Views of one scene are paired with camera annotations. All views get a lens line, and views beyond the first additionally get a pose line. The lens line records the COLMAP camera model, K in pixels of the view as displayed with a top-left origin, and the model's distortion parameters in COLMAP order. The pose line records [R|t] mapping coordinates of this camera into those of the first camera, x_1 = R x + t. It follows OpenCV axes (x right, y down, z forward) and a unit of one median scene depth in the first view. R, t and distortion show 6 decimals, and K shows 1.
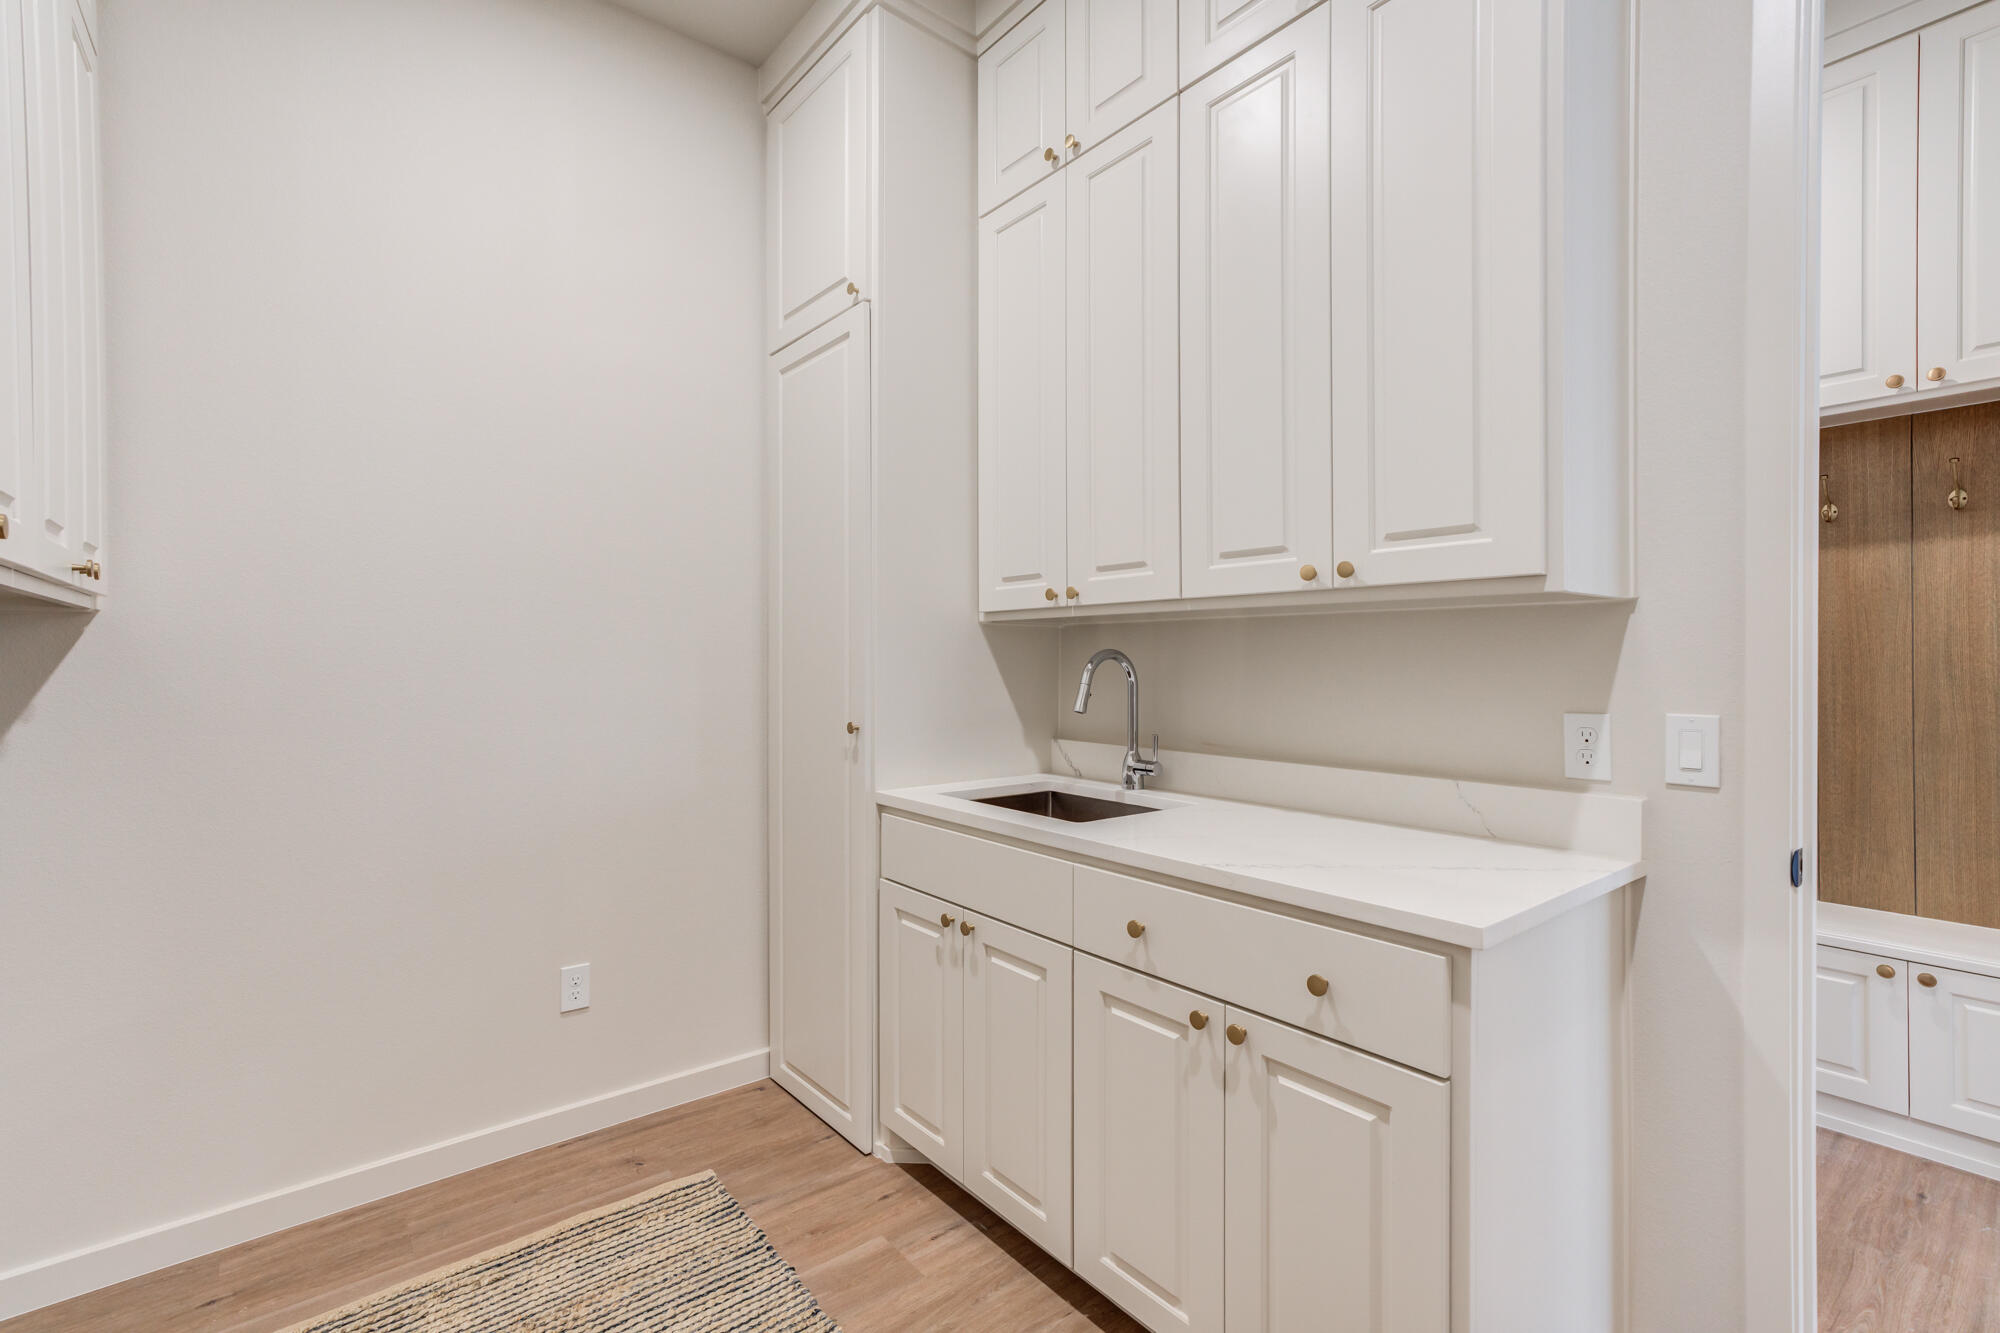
lens RADIAL K [[896.0, 0, 989.8], [0, 896.0, 663.8], [0, 0, 1]] dist [-0.029618, 0.012403]
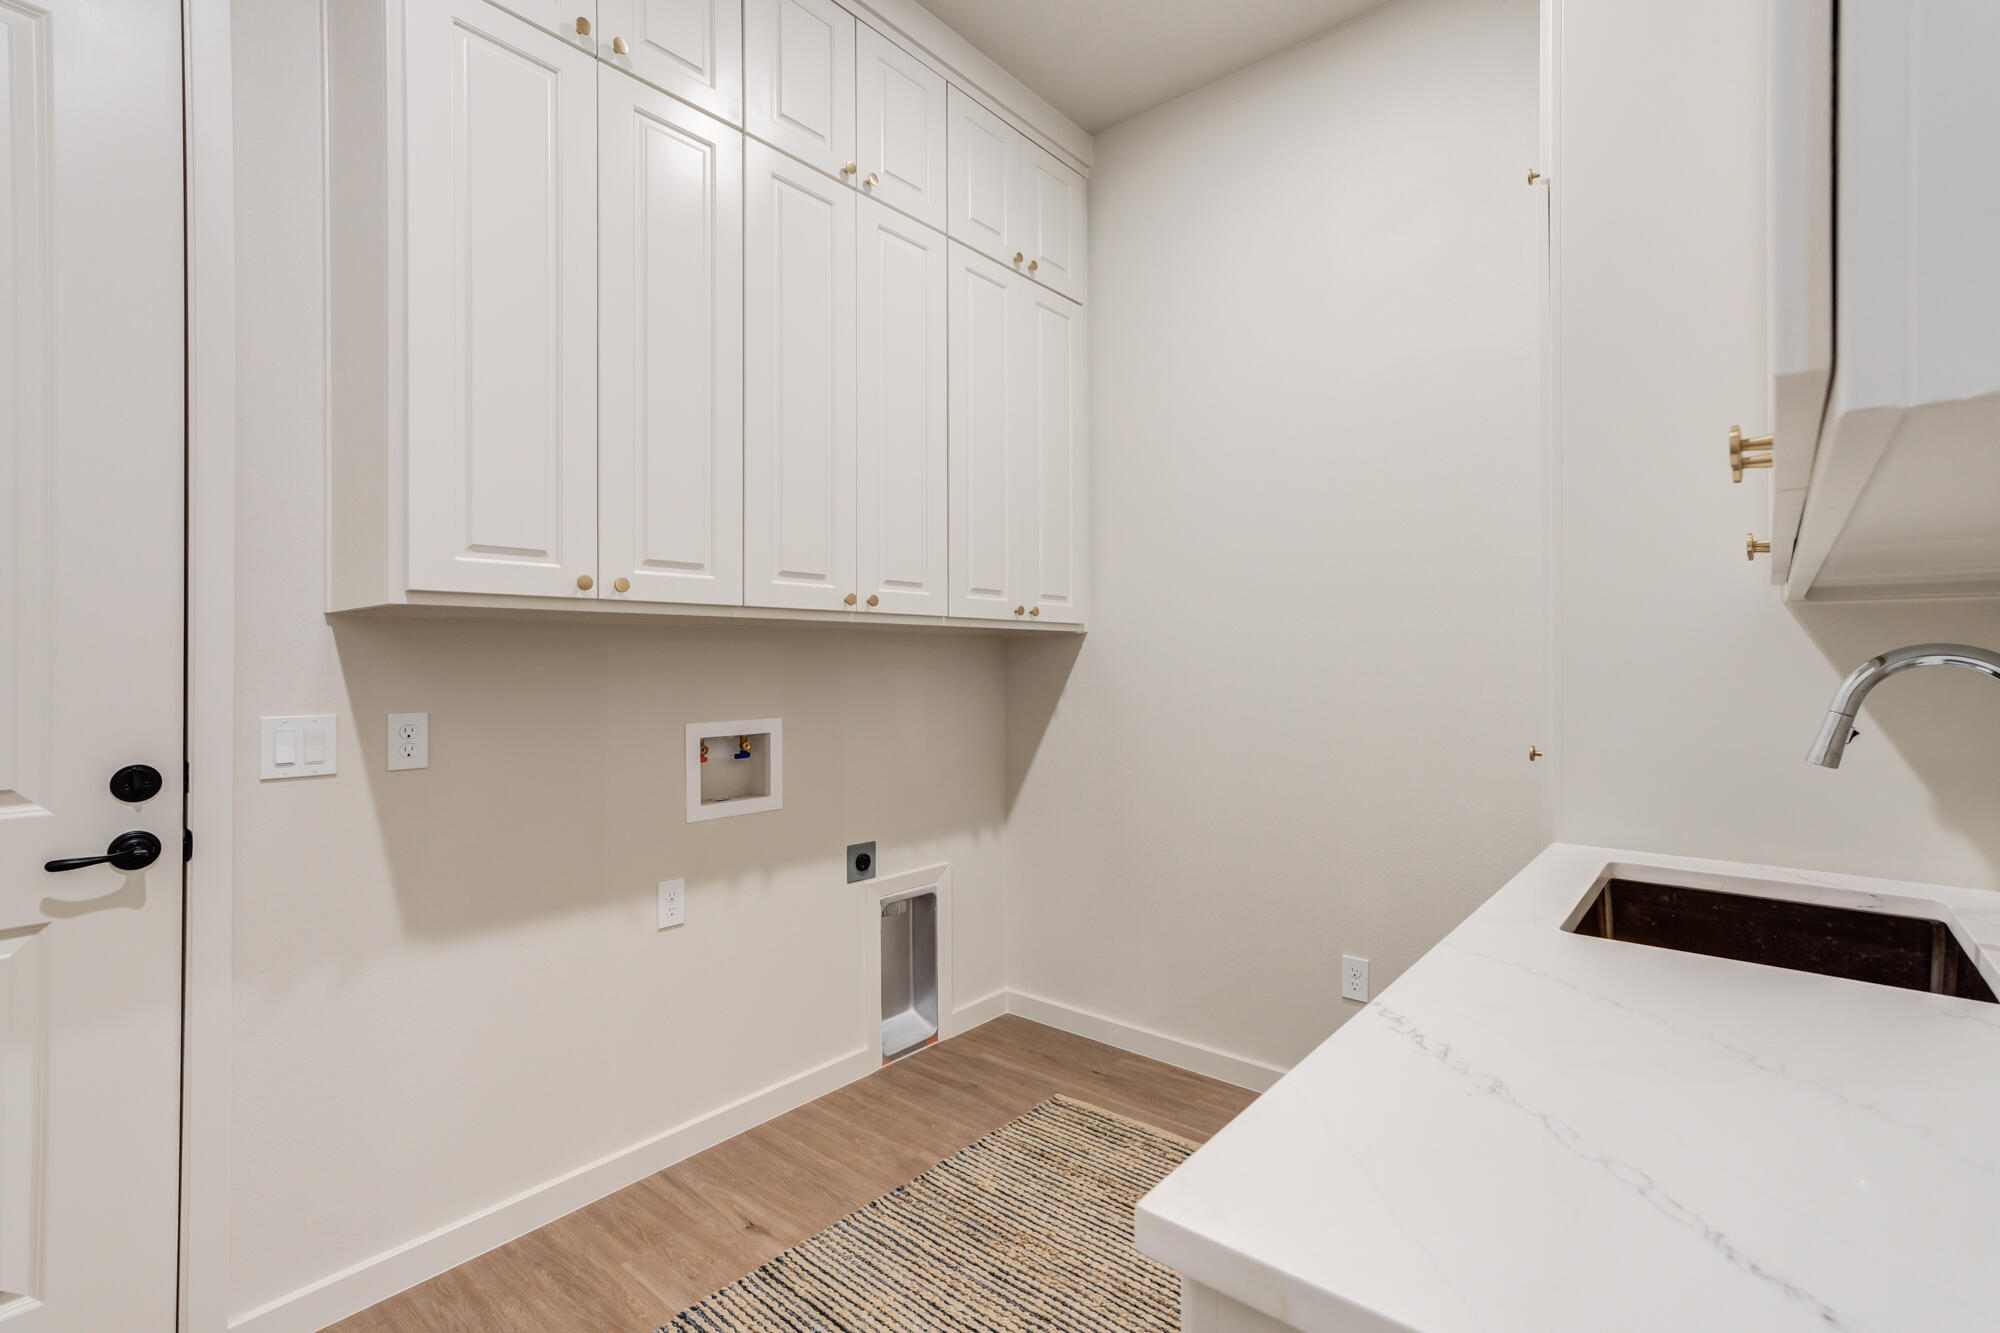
lens RADIAL K [[896.0, 0, 1000.2], [0, 896.0, 668.0], [0, 0, 1]] dist [-0.029618, 0.012403]
pose [[0.182418, 0.005749, -0.983204, 0.597754], [-0.002285, 0.999983, 0.005423, -0.001881], [0.983218, 0.001258, 0.182428, 0.507503]]
